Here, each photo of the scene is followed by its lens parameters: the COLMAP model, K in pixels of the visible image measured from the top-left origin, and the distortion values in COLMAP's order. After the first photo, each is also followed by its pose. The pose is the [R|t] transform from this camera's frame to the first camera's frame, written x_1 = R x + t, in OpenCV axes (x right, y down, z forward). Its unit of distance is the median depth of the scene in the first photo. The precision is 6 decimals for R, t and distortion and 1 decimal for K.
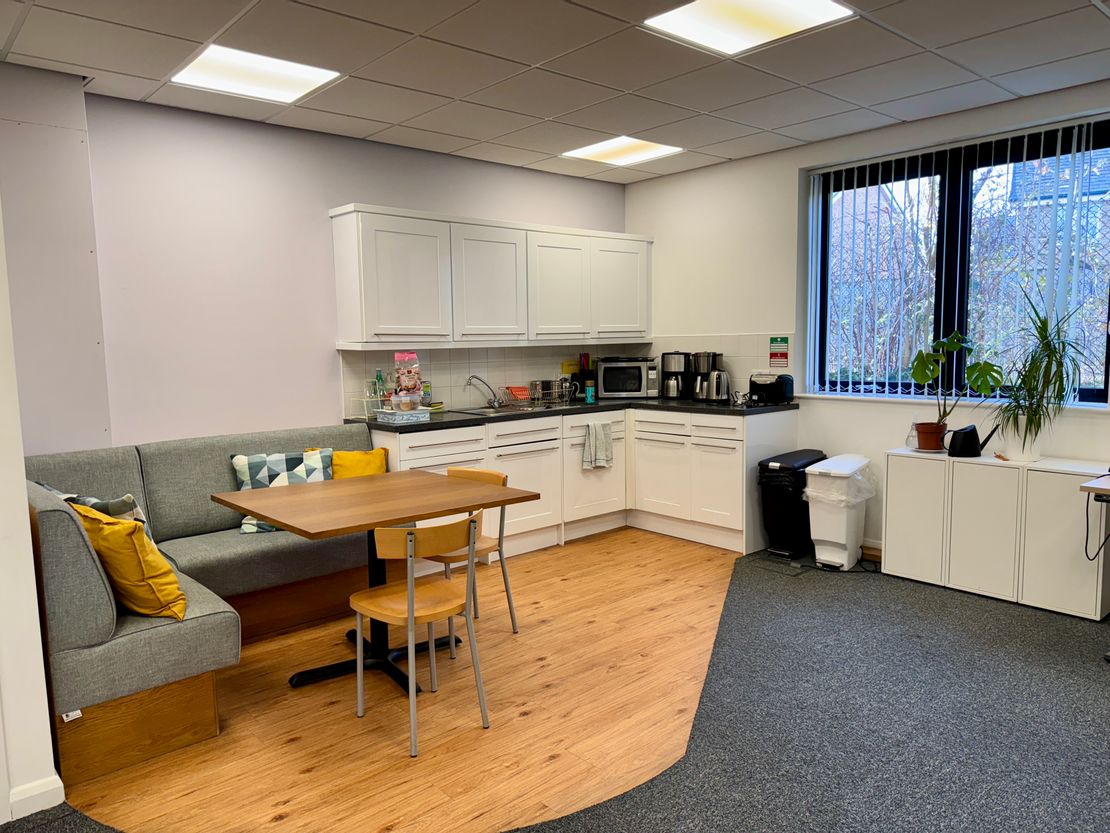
lens RADIAL K [[783.2, 0, 554.3], [0, 783.2, 420.5], [0, 0, 1]] dist [0.095189, -0.105513]
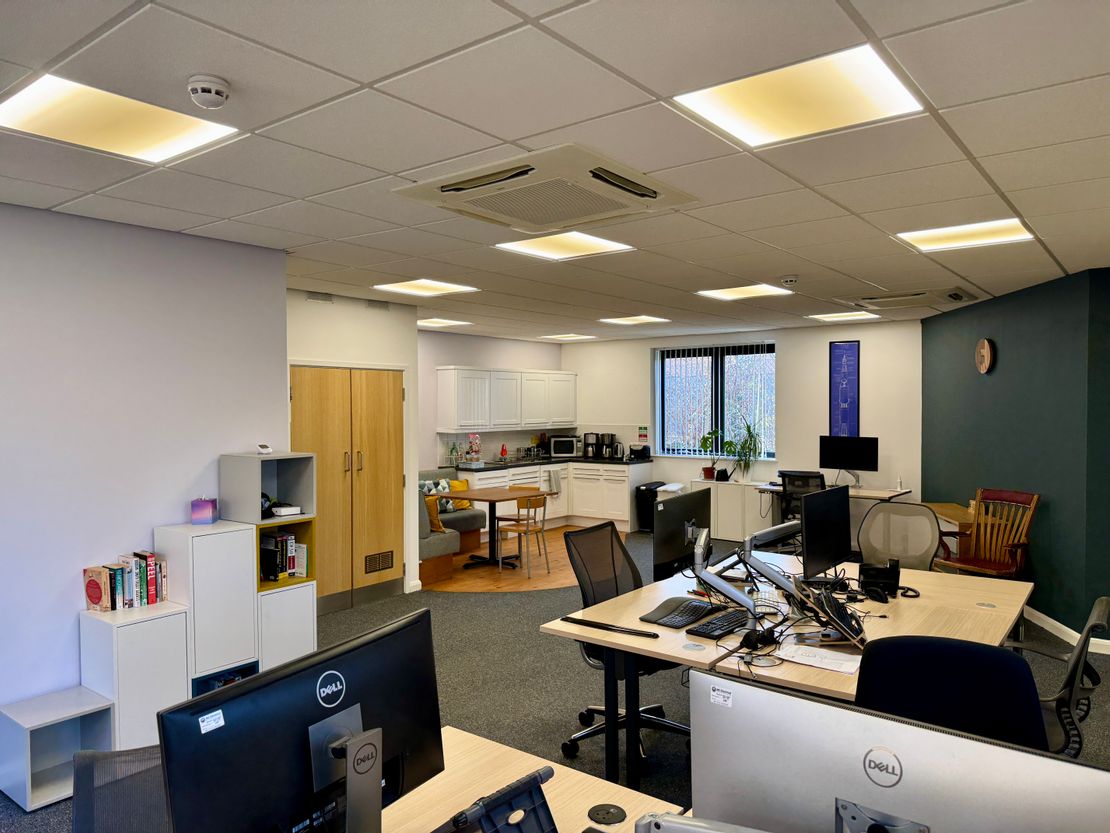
lens RADIAL K [[783.2, 0, 554.3], [0, 783.2, 420.5], [0, 0, 1]] dist [0.095189, -0.105513]
pose [[0.981824, 0.009978, 0.189533, -0.331197], [0.006192, 0.996402, -0.084531, 0.048948], [-0.189695, 0.084168, 0.978229, -0.960387]]
